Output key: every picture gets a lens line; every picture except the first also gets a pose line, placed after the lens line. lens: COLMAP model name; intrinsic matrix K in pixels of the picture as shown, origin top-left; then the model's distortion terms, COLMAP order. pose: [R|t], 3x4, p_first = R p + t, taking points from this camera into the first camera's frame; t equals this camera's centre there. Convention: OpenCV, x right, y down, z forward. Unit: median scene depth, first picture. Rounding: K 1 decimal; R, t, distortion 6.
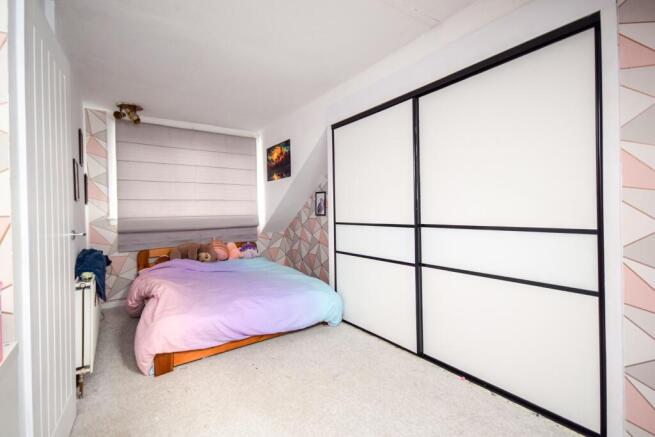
lens RADIAL K [[288.1, 0, 327.5], [0, 288.1, 218.5], [0, 0, 1]] dist [0.001562, -0.011795]
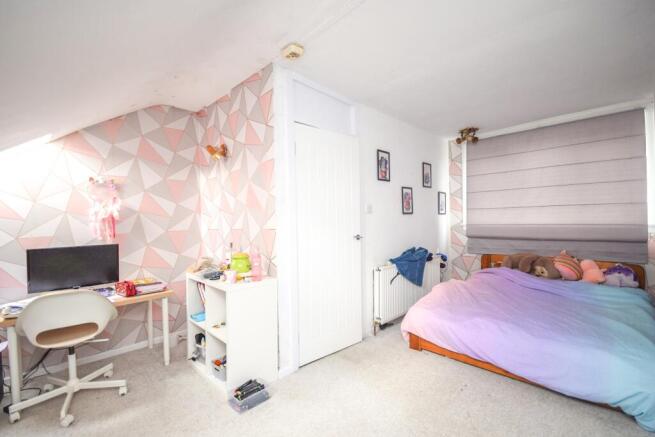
lens RADIAL K [[288.1, 0, 327.5], [0, 288.1, 218.5], [0, 0, 1]] dist [0.001562, -0.011795]
pose [[0.155051, 0.011330, -0.987842, 0.366866], [-0.012615, 0.999875, 0.009488, -0.030232], [0.987826, 0.010991, 0.155174, 0.238561]]
